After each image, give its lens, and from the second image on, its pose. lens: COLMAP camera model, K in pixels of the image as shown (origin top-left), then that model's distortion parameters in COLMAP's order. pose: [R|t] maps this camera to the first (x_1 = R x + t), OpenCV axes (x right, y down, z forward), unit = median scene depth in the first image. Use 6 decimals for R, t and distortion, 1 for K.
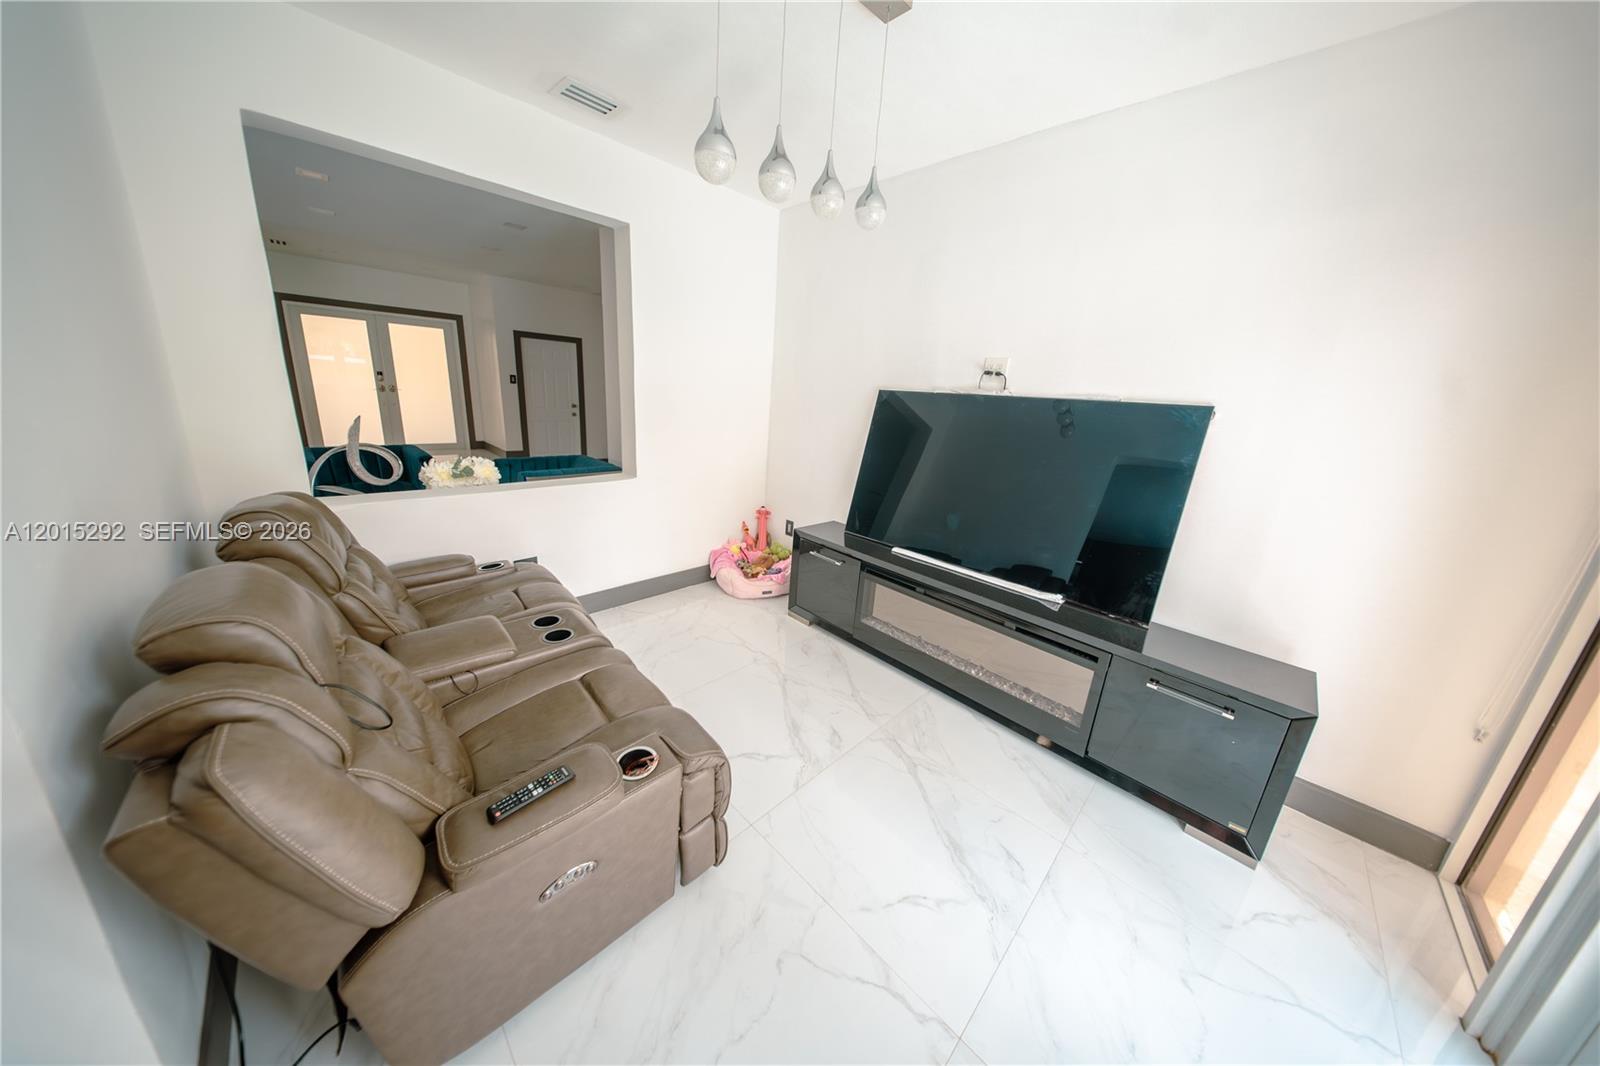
lens RADIAL K [[475.0, 0, 795.4], [0, 475.0, 512.0], [0, 0, 1]] dist [0.008176, -0.002878]
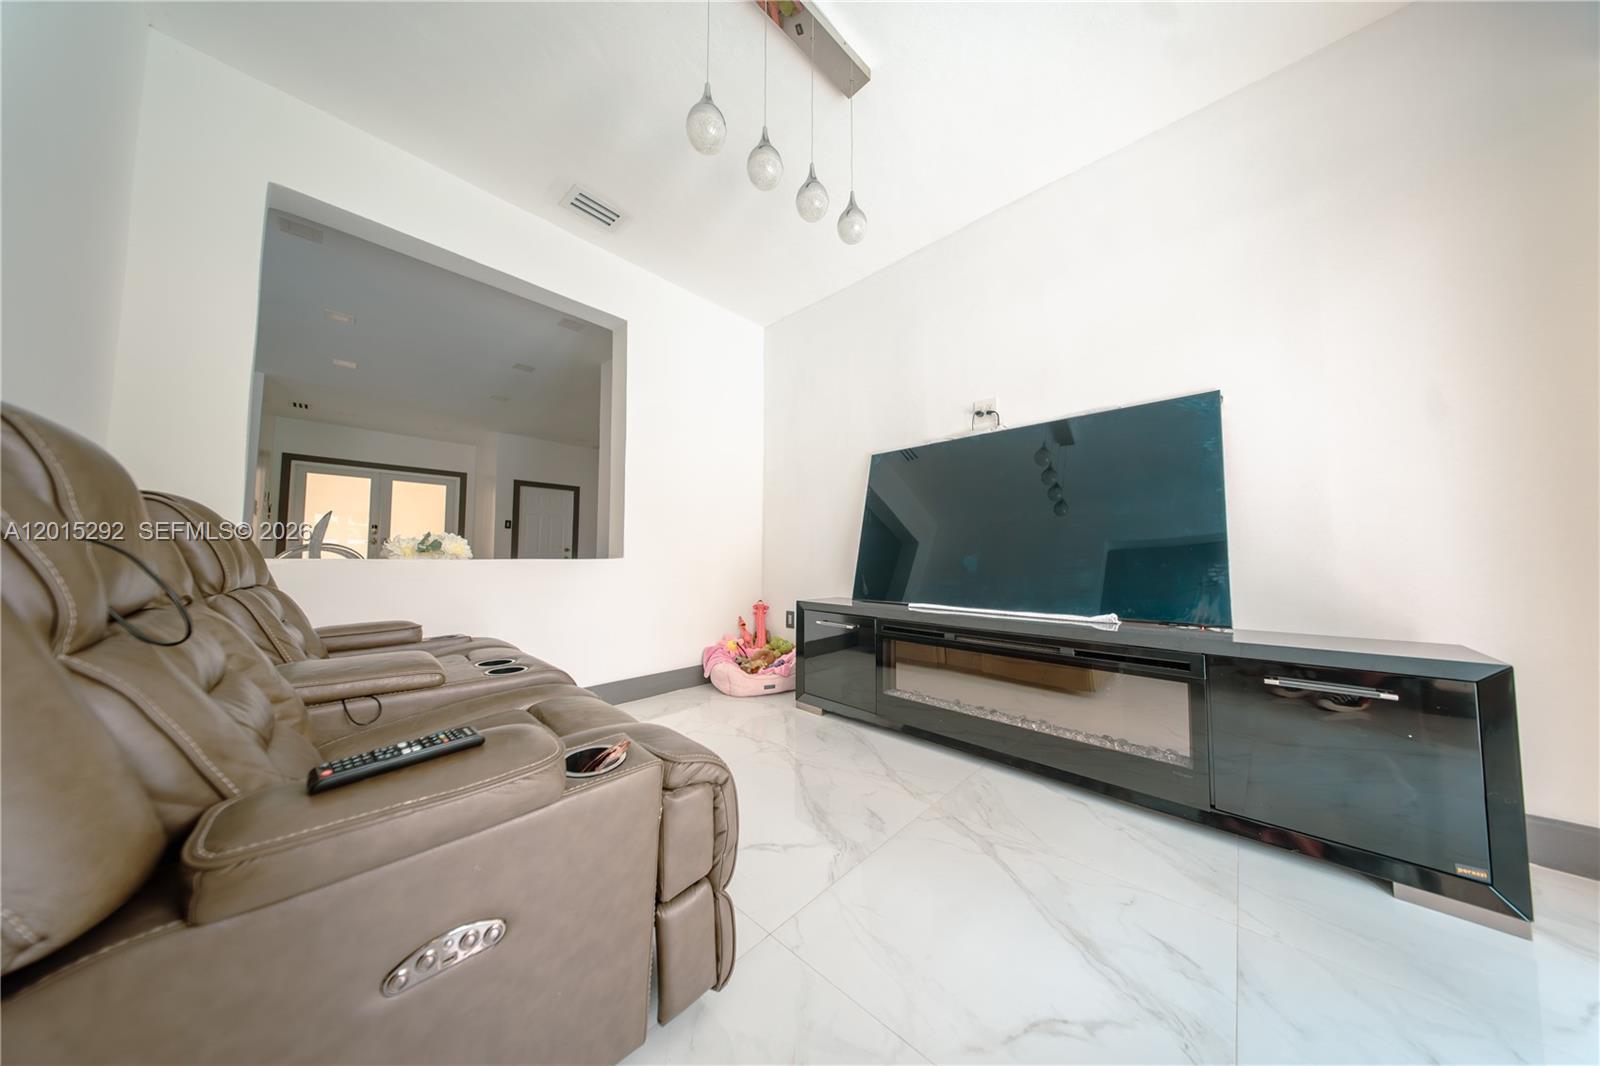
lens RADIAL K [[463.8, 0, 796.8], [0, 463.8, 530.0], [0, 0, 1]] dist [0.004256, -0.000005]
pose [[0.997550, -0.062058, 0.032291, -0.022477], [0.068998, 0.948938, -0.307824, 0.178565], [-0.011539, 0.309298, 0.950895, 0.119403]]
